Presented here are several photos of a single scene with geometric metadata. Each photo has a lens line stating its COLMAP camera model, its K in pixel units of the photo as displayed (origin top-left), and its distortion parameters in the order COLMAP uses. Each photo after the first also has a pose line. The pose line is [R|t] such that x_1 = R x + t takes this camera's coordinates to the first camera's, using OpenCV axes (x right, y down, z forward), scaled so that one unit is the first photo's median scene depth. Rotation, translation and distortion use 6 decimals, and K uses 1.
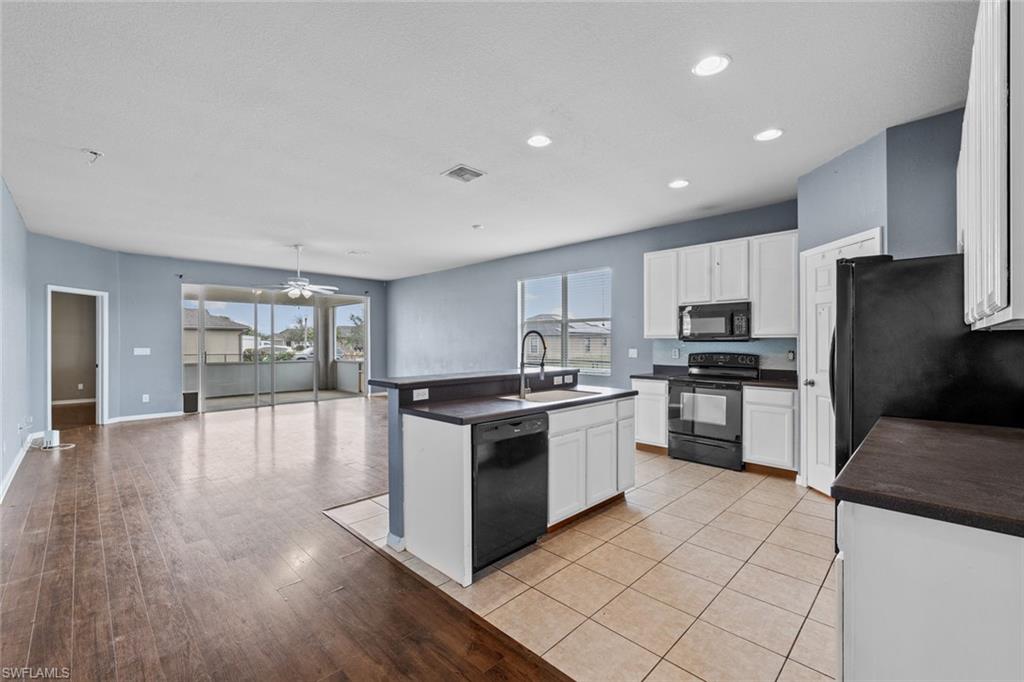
lens RADIAL K [[420.6, 0, 514.8], [0, 420.6, 341.7], [0, 0, 1]] dist [-0.008822, 0.000532]
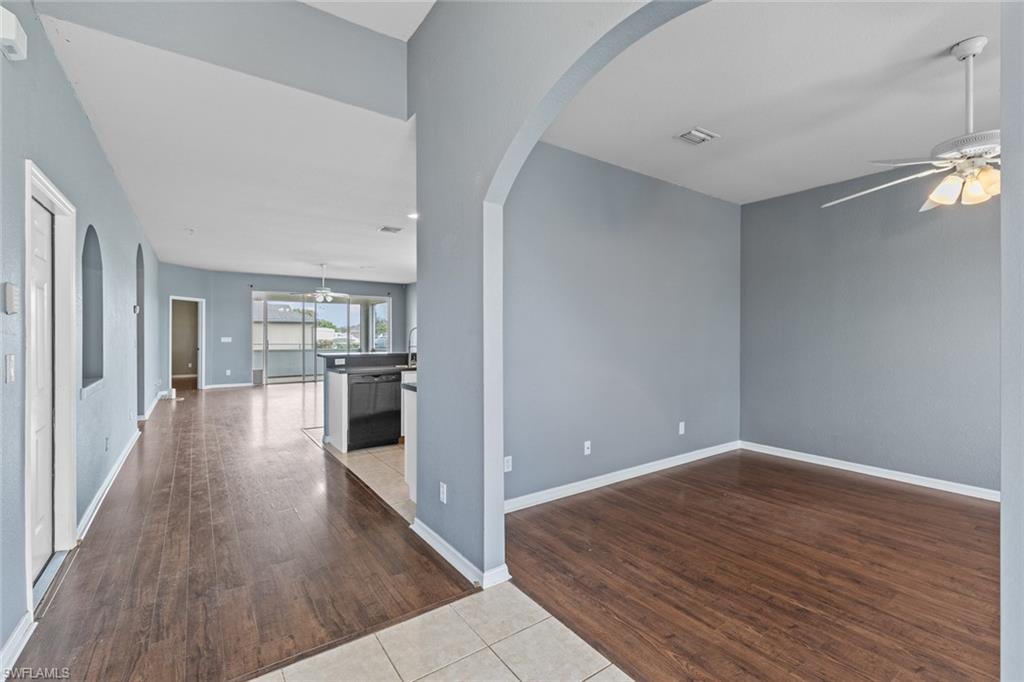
lens RADIAL K [[420.6, 0, 501.7], [0, 420.6, 334.0], [0, 0, 1]] dist [-0.008822, 0.000532]
pose [[0.985303, 0.003994, -0.170770, 0.289252], [-0.004005, 0.999992, 0.000280, -0.000099], [0.170769, 0.000408, 0.985311, -0.258294]]
